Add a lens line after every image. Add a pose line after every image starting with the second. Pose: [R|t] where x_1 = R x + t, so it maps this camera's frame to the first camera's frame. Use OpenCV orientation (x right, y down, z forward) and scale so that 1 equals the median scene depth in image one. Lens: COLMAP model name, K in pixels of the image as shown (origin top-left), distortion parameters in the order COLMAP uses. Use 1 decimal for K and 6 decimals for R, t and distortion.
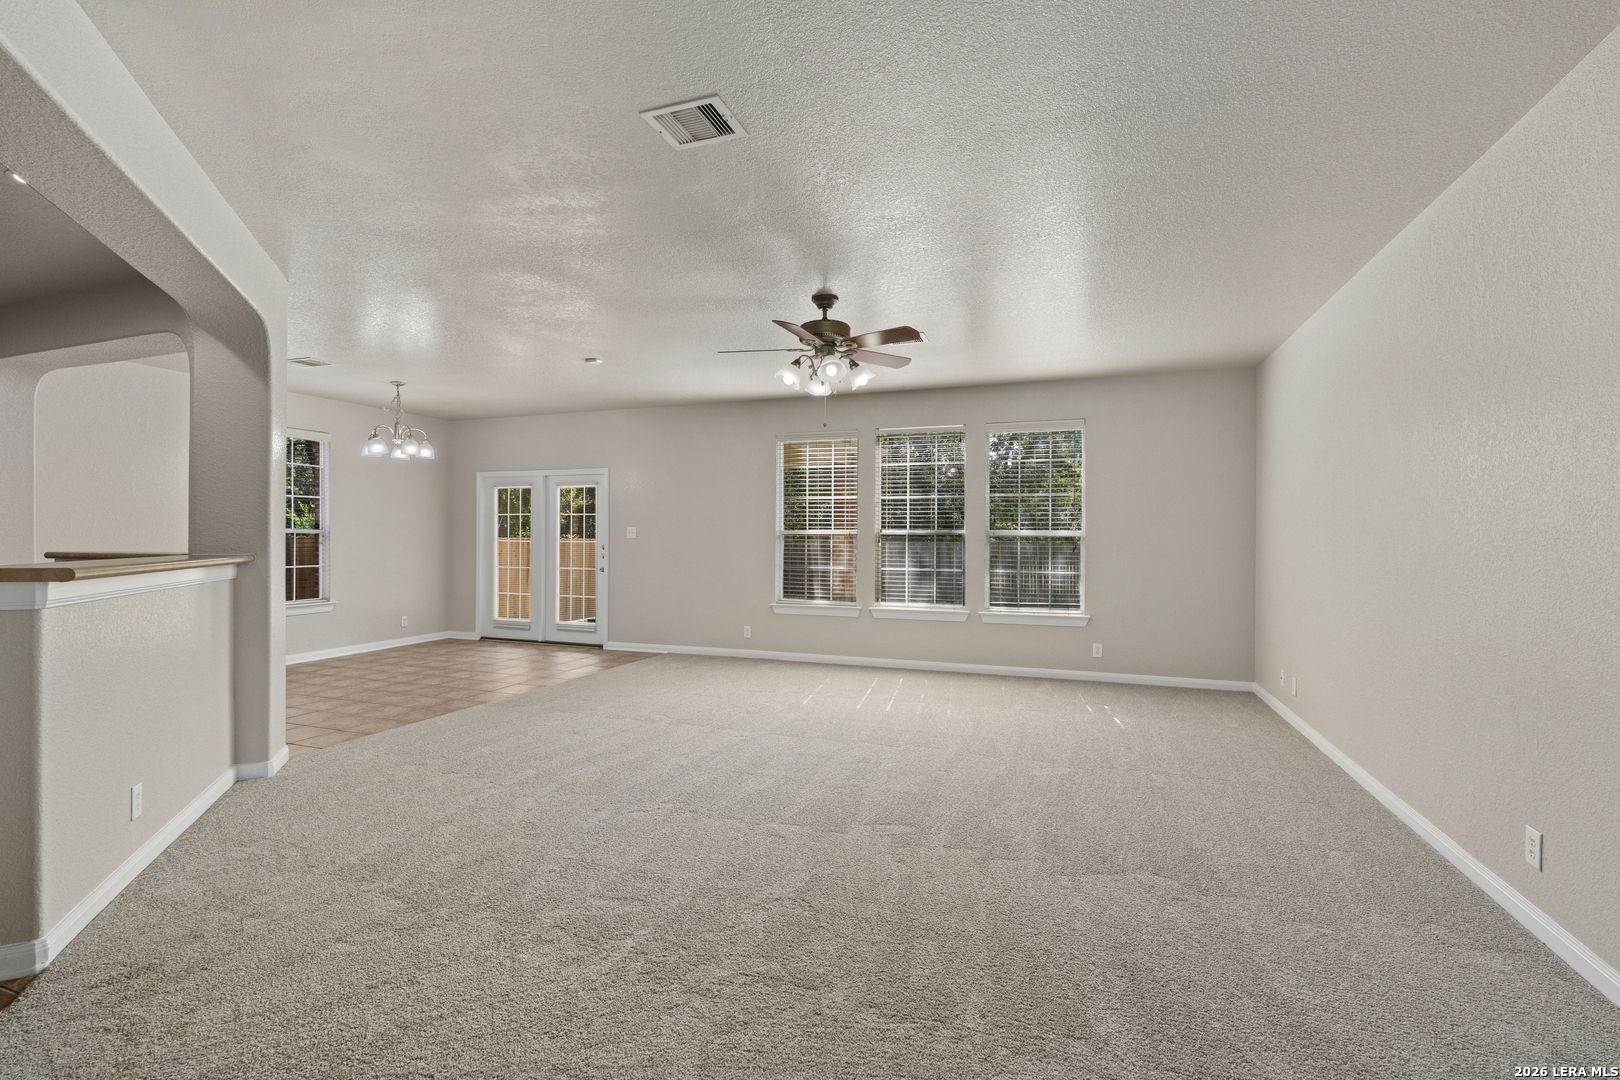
lens RADIAL K [[720.4, 0, 810.8], [0, 720.4, 532.9], [0, 0, 1]] dist [-0.007533, -0.000094]
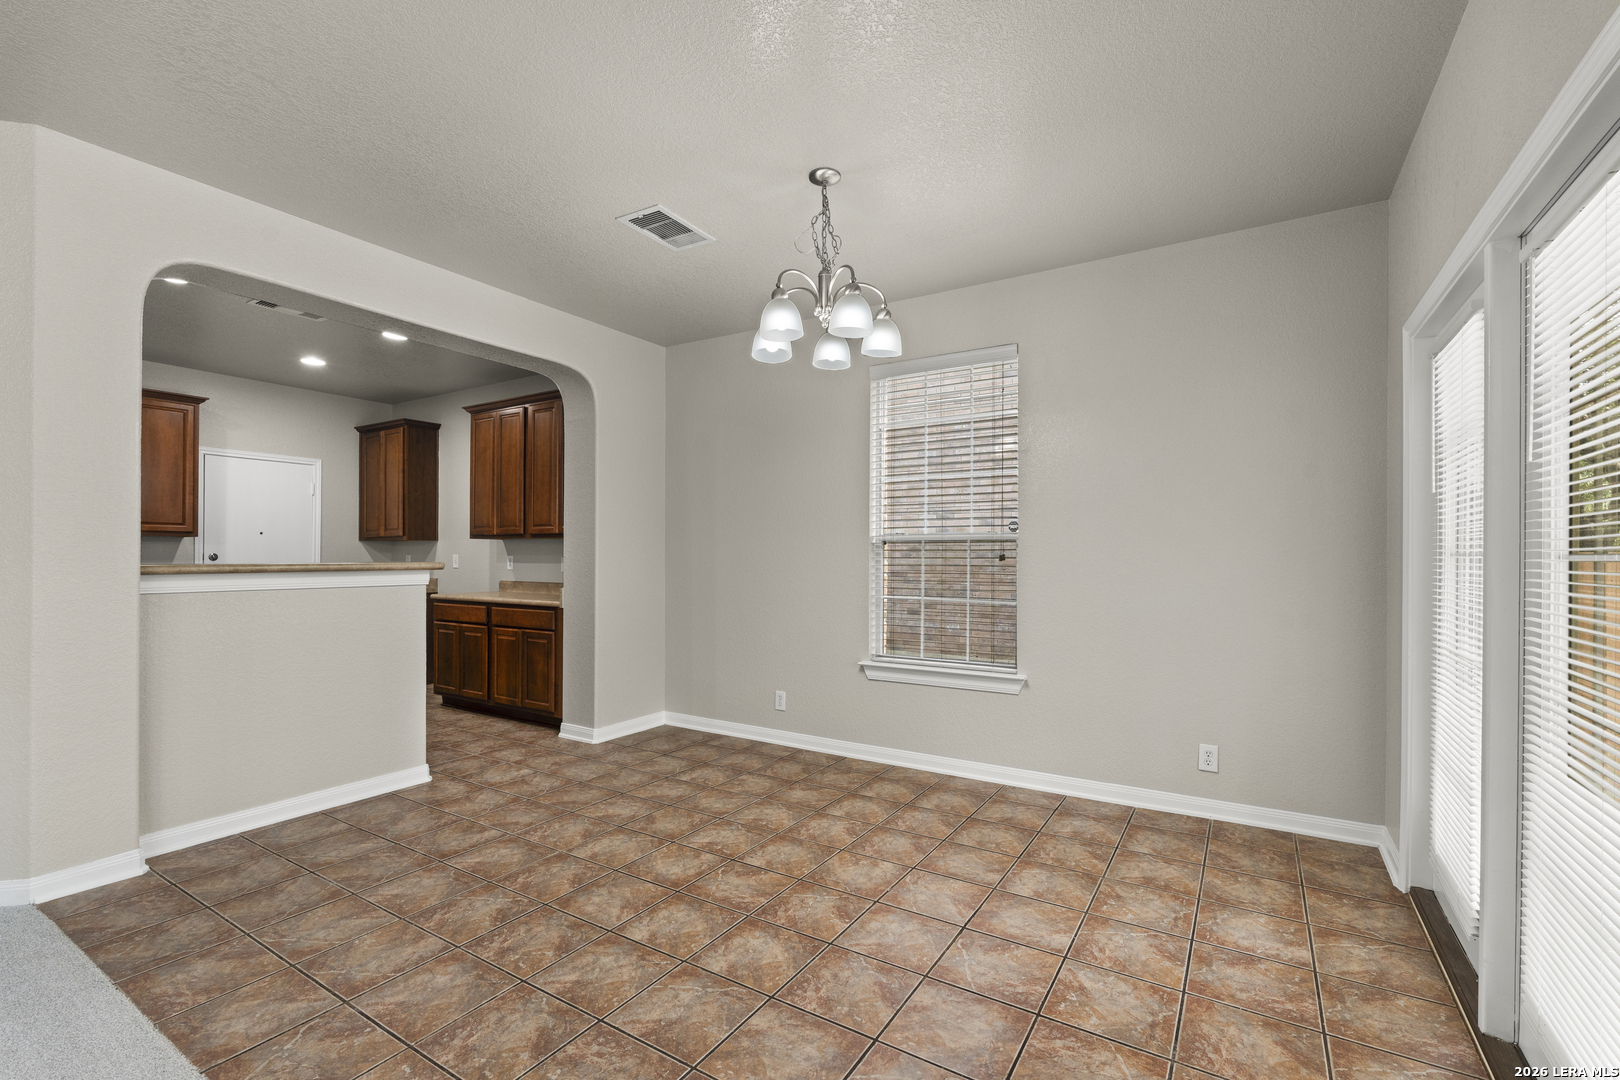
lens RADIAL K [[706.5, 0, 805.5], [0, 706.5, 552.6], [0, 0, 1]] dist [-0.002449, -0.000377]
pose [[-0.205376, -0.006969, -0.978658, -0.157503], [0.004693, 0.999956, -0.008106, 0.013259], [0.978672, -0.006257, -0.205334, 1.019901]]
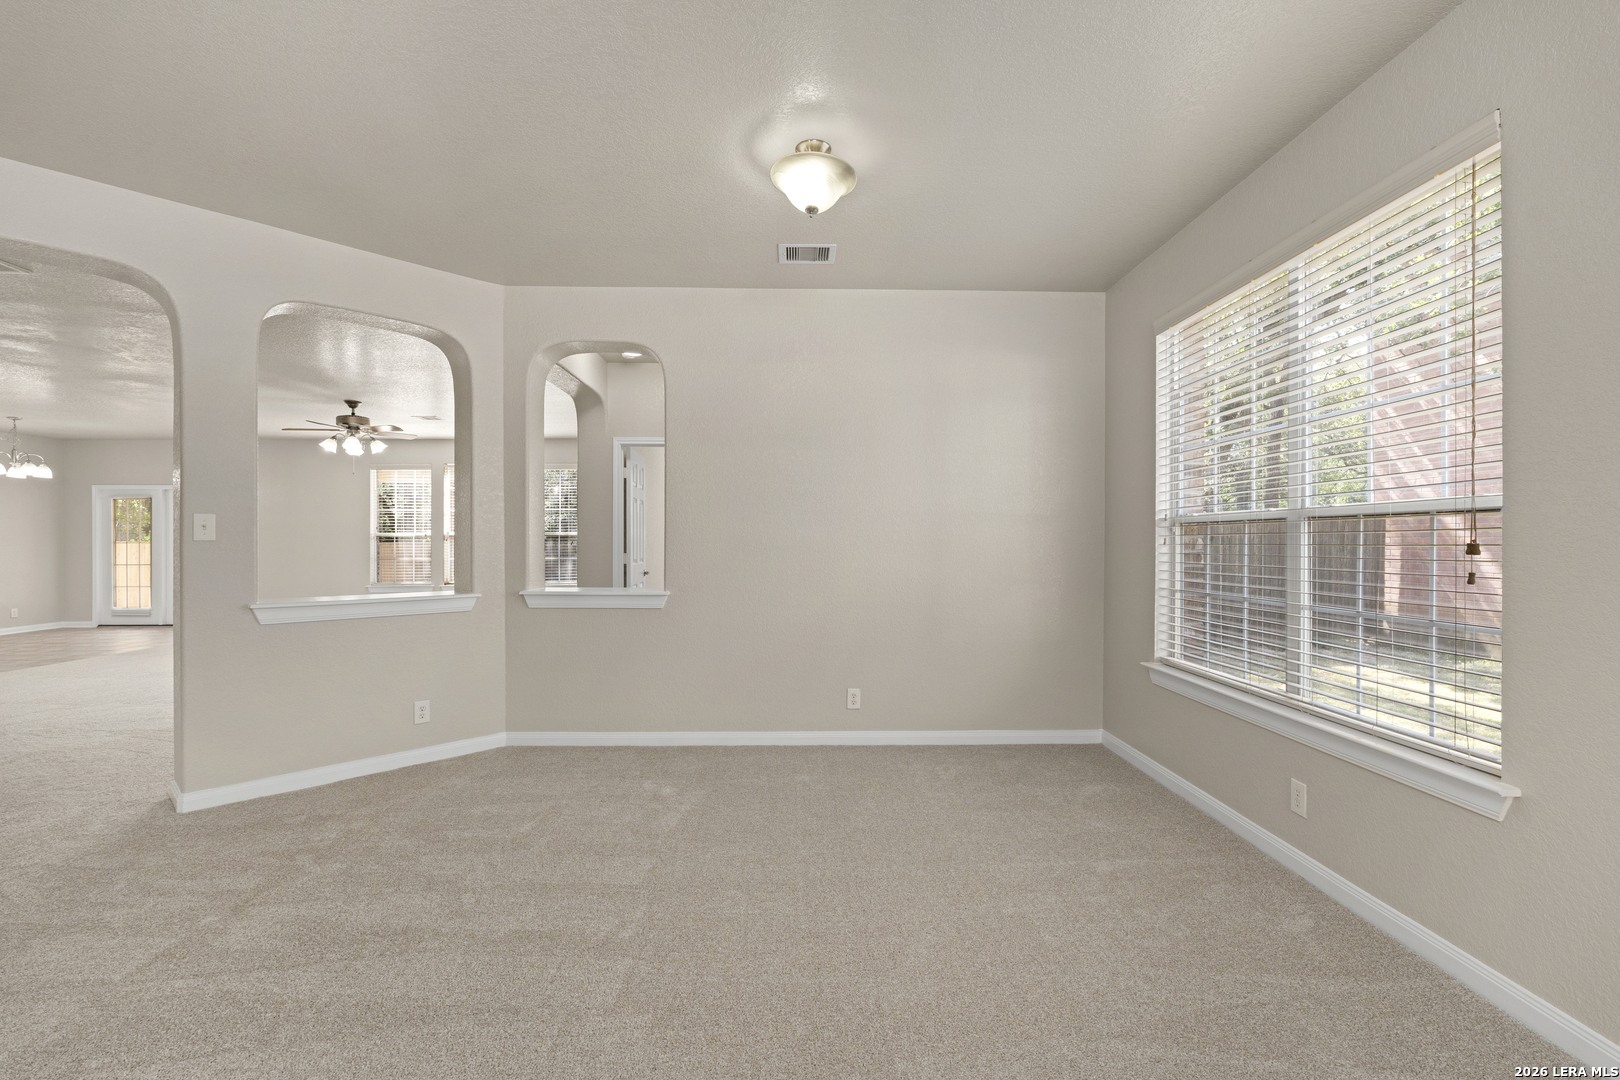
lens RADIAL K [[710.9, 0, 805.4], [0, 710.9, 544.9], [0, 0, 1]] dist [-0.002968, 0.000192]
pose [[0.931679, -0.010390, 0.363134, 0.250280], [0.006085, 0.999897, 0.012995, 0.007059], [-0.363231, -0.009897, 0.931646, -0.625459]]
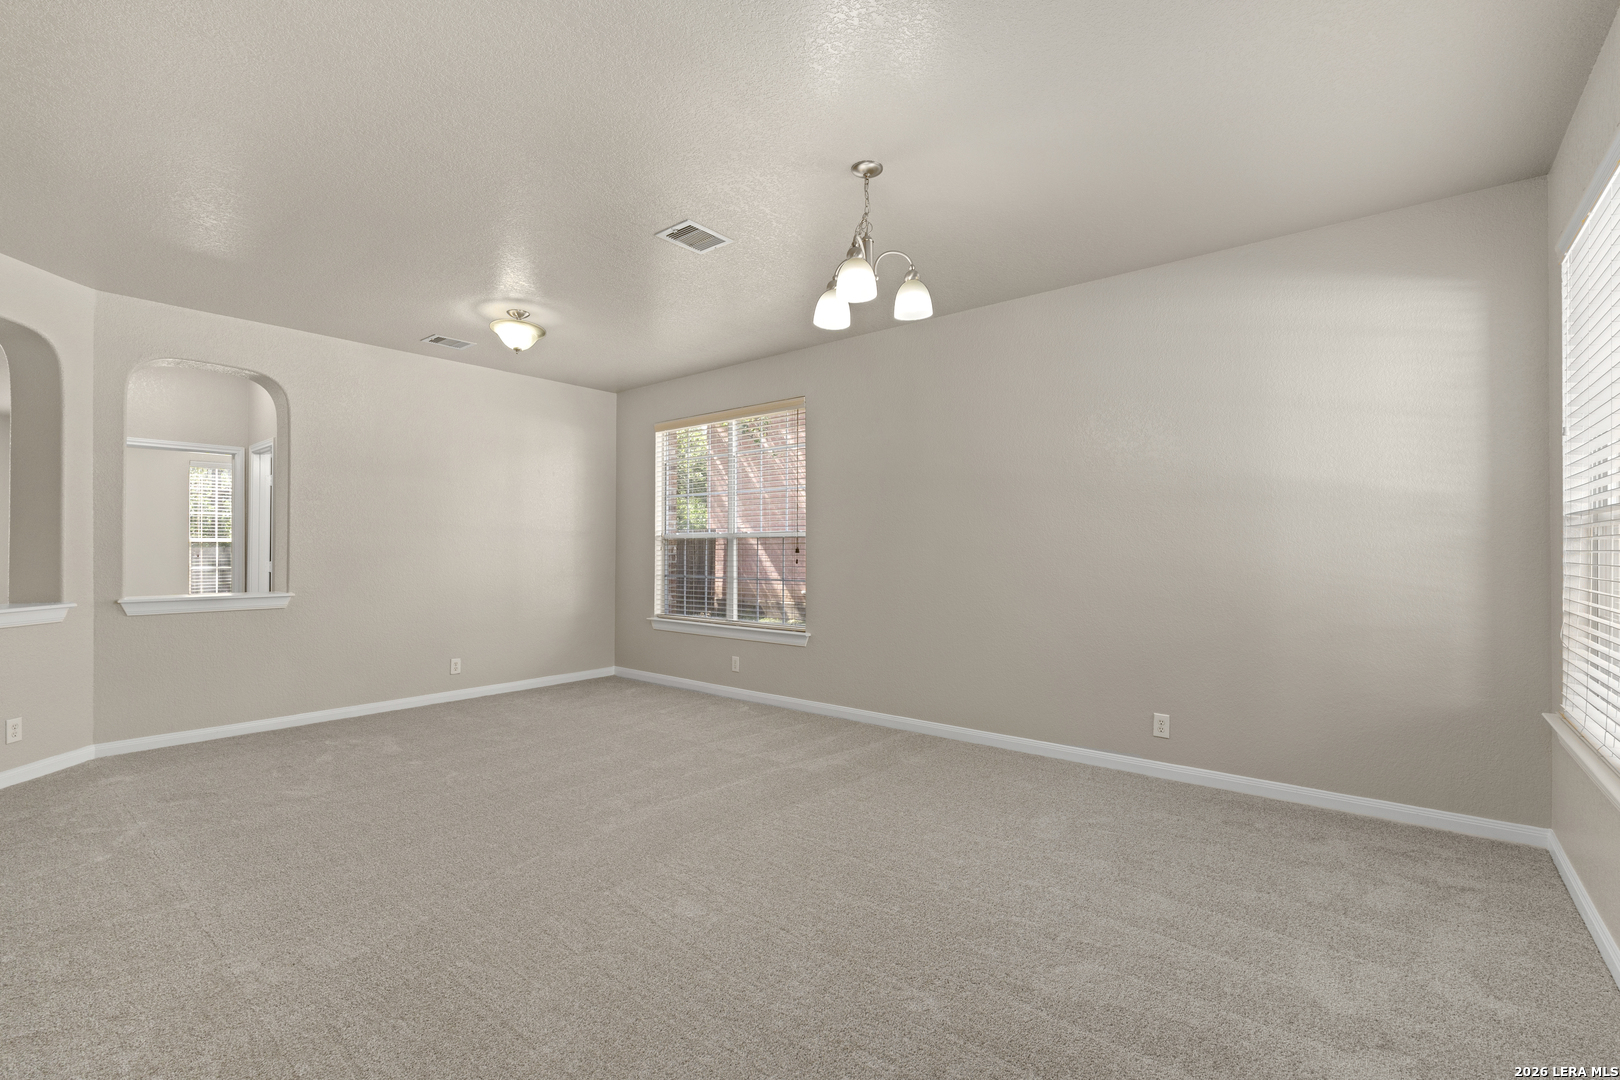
lens RADIAL K [[710.9, 0, 805.4], [0, 710.9, 544.9], [0, 0, 1]] dist [-0.002968, 0.000192]
pose [[0.338837, -0.003935, 0.940837, -0.122720], [0.001770, 0.999992, 0.003545, 0.005315], [-0.940843, 0.000465, 0.338841, -0.729504]]
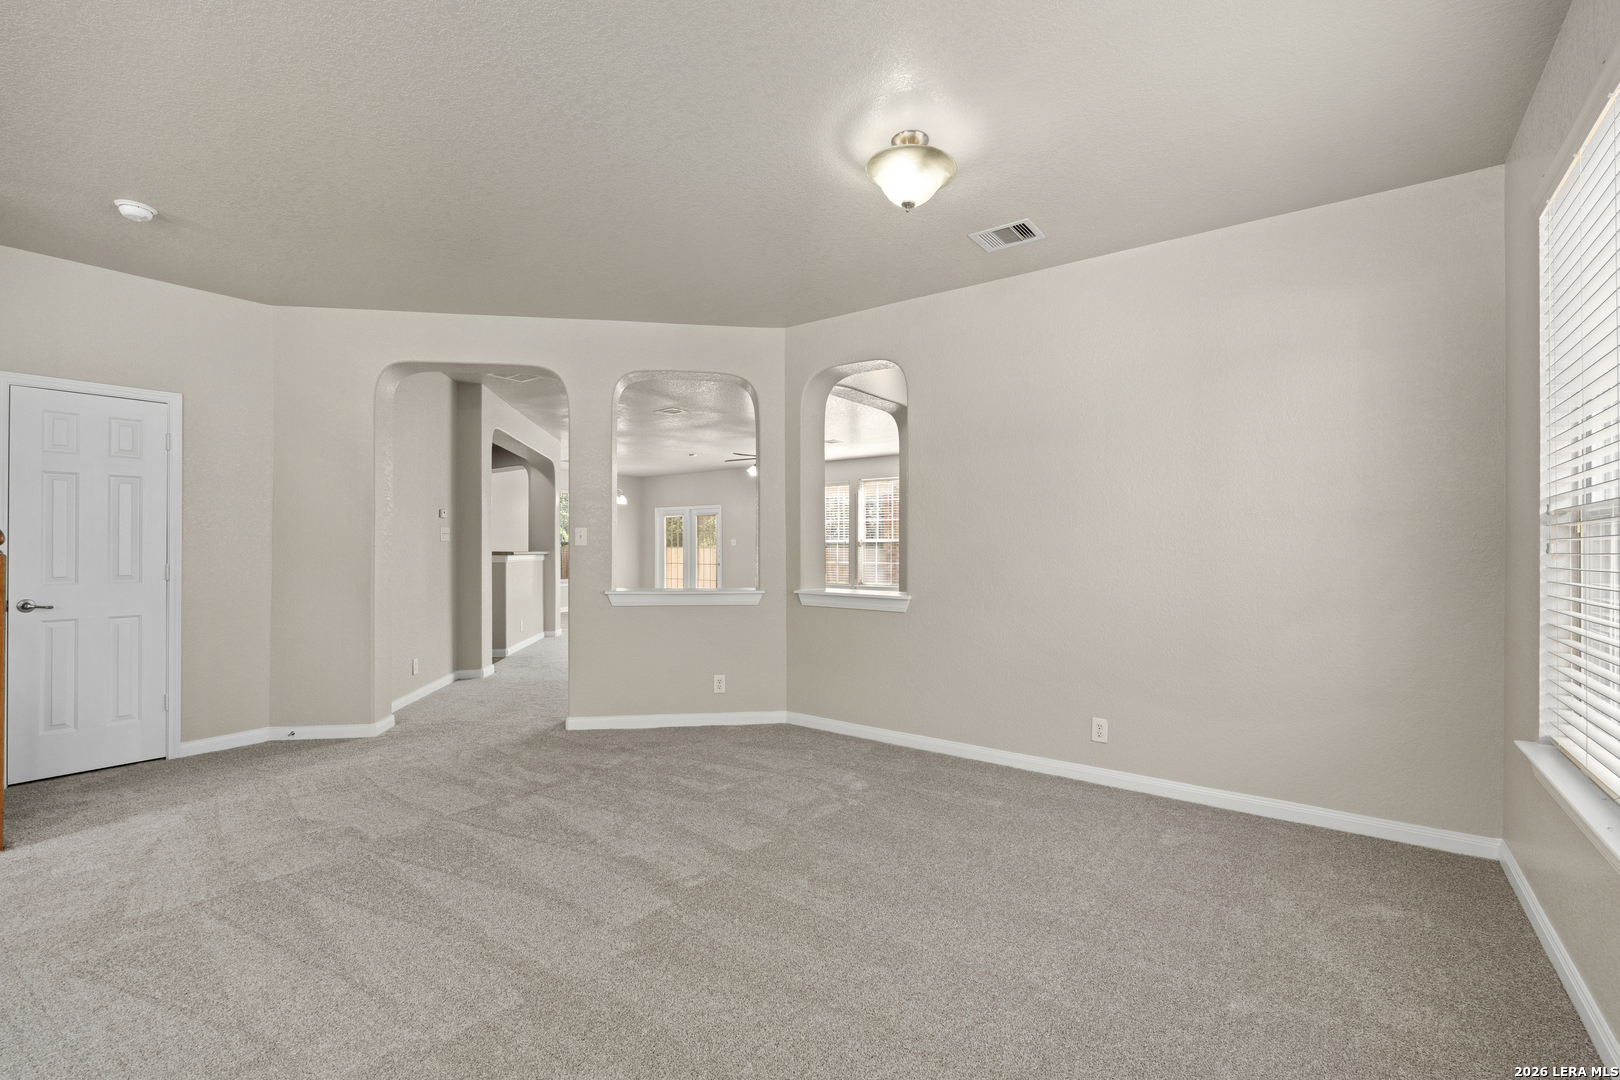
lens RADIAL K [[710.9, 0, 805.4], [0, 710.9, 544.9], [0, 0, 1]] dist [-0.002968, 0.000192]
pose [[0.957617, -0.007843, -0.287937, 0.452538], [0.007809, 0.999969, -0.001266, 0.009408], [0.287938, -0.001036, 0.957649, -0.638418]]
